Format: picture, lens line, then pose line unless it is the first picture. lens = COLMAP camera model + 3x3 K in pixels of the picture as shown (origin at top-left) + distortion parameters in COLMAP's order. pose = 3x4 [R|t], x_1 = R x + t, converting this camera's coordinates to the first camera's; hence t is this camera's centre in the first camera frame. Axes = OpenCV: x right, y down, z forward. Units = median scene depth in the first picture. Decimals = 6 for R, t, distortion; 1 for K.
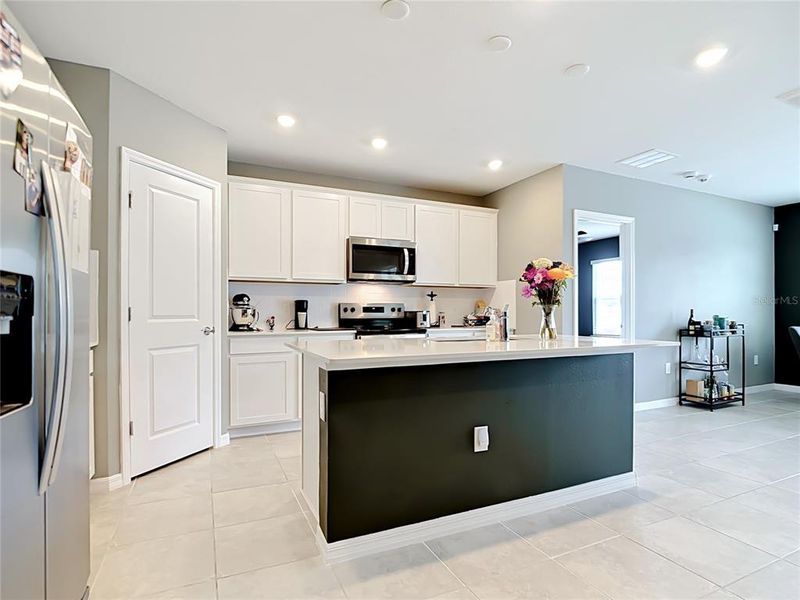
lens RADIAL K [[418.2, 0, 400.0], [0, 418.2, 300.0], [0, 0, 1]] dist [0.014617, -0.034360]
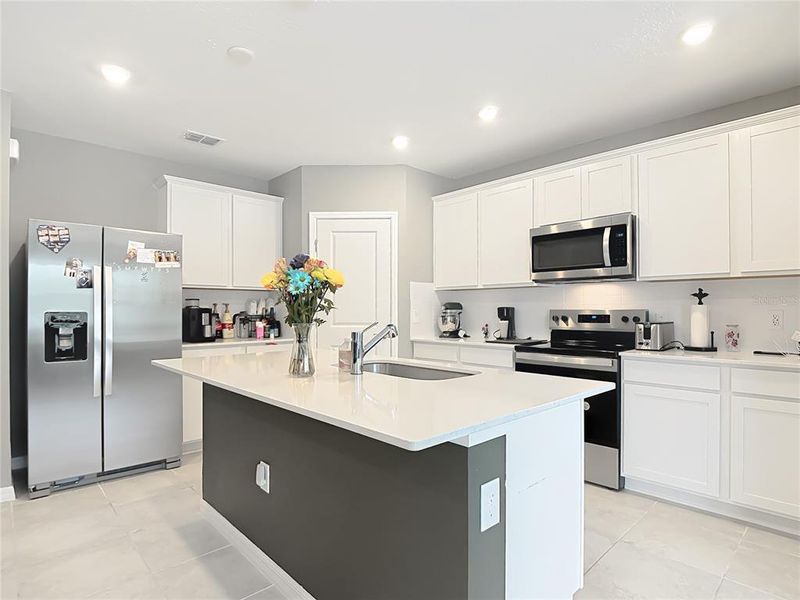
lens RADIAL K [[428.7, 0, 400.0], [0, 428.7, 300.0], [0, 0, 1]] dist [0.016192, -0.000106]
pose [[0.322092, -0.023082, -0.946427, 0.577698], [0.027865, 0.999501, -0.014893, -0.008032], [0.946298, -0.021575, 0.322575, 0.490028]]
